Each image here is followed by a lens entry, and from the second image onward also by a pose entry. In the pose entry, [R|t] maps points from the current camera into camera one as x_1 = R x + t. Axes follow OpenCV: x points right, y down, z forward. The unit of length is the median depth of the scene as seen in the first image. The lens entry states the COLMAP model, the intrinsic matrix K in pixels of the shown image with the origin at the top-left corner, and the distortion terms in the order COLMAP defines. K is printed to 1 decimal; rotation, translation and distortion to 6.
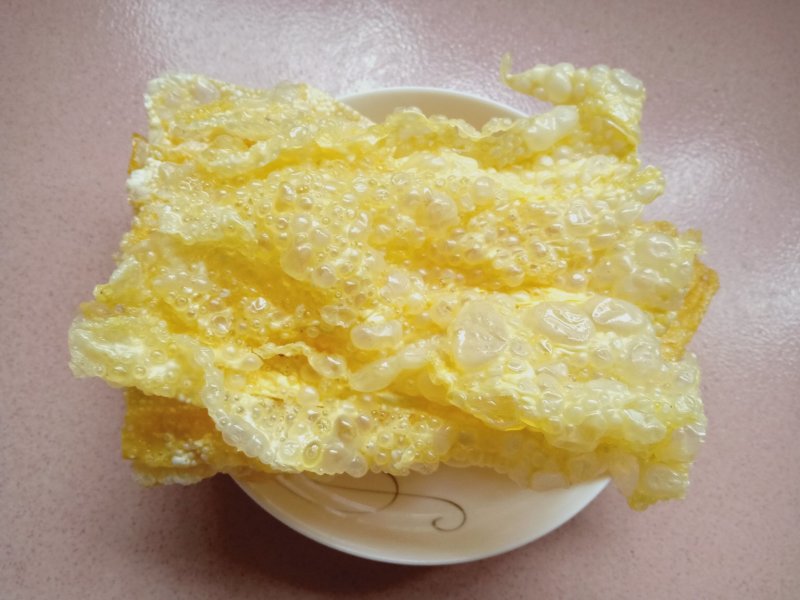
lens RADIAL K [[674.7, 0, 396.9], [0, 674.7, 298.8], [0, 0, 1]] dist [-0.047741, -0.056803]
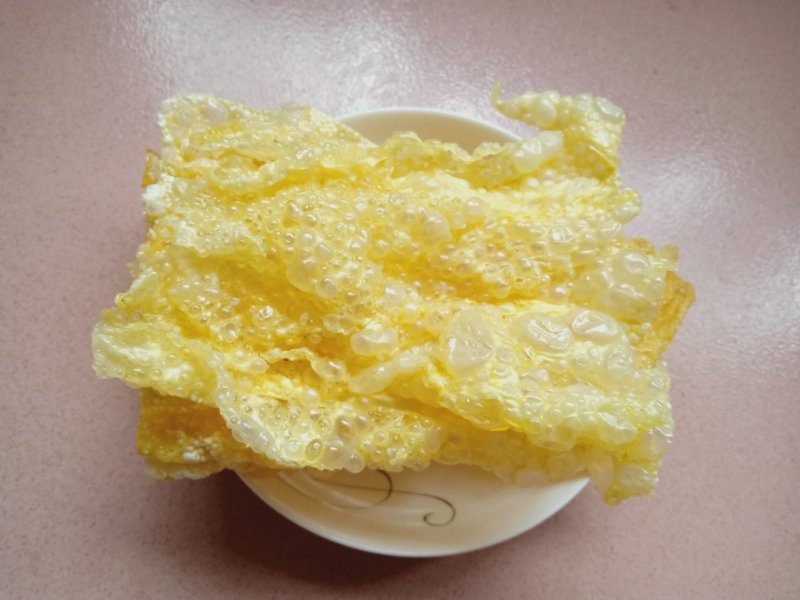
lens RADIAL K [[674.7, 0, 397.6], [0, 674.7, 298.8], [0, 0, 1]] dist [-0.047741, -0.056803]
pose [[0.999890, 0.010898, 0.010059, -0.003844], [-0.010832, 0.999920, -0.006602, -0.008728], [-0.010130, 0.006492, 0.999928, -0.084933]]
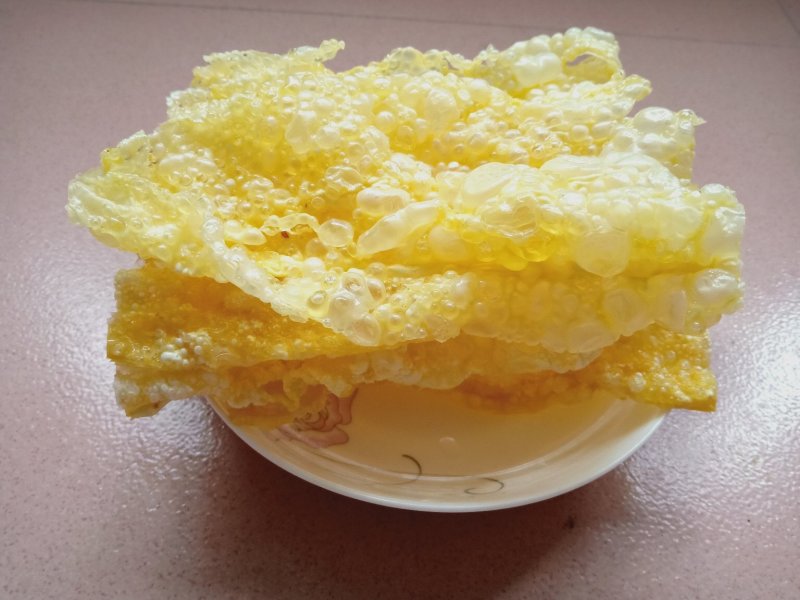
lens RADIAL K [[674.7, 0, 396.0], [0, 674.7, 299.8], [0, 0, 1]] dist [-0.047741, -0.056803]
pose [[0.997941, -0.063101, -0.011472, -0.009621], [0.053216, 0.914517, -0.401032, 0.549344], [0.035797, 0.399595, 0.915992, 0.164470]]
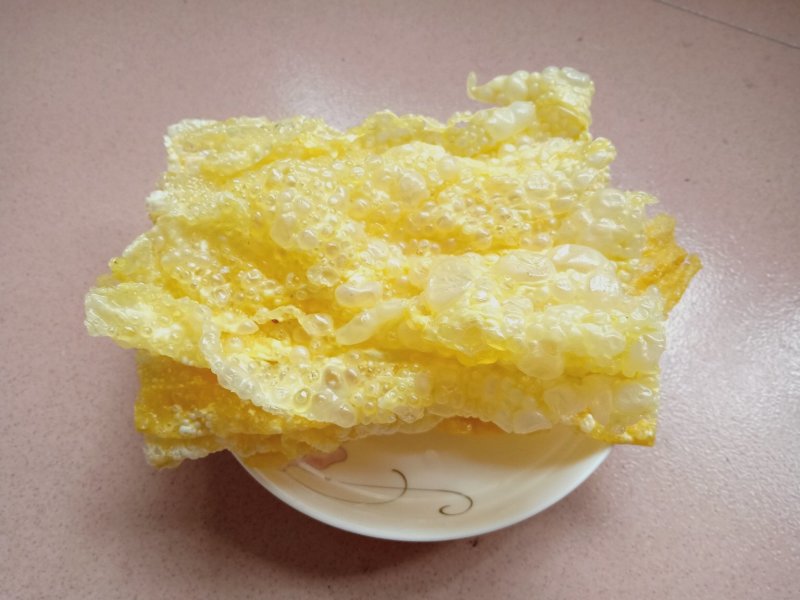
lens RADIAL K [[674.7, 0, 402.7], [0, 674.7, 303.0], [0, 0, 1]] dist [-0.047741, -0.056803]
pose [[0.995319, -0.072700, -0.063674, 0.106000], [0.058699, 0.978179, -0.199297, 0.280759], [0.076773, 0.194627, 0.977868, -0.066050]]
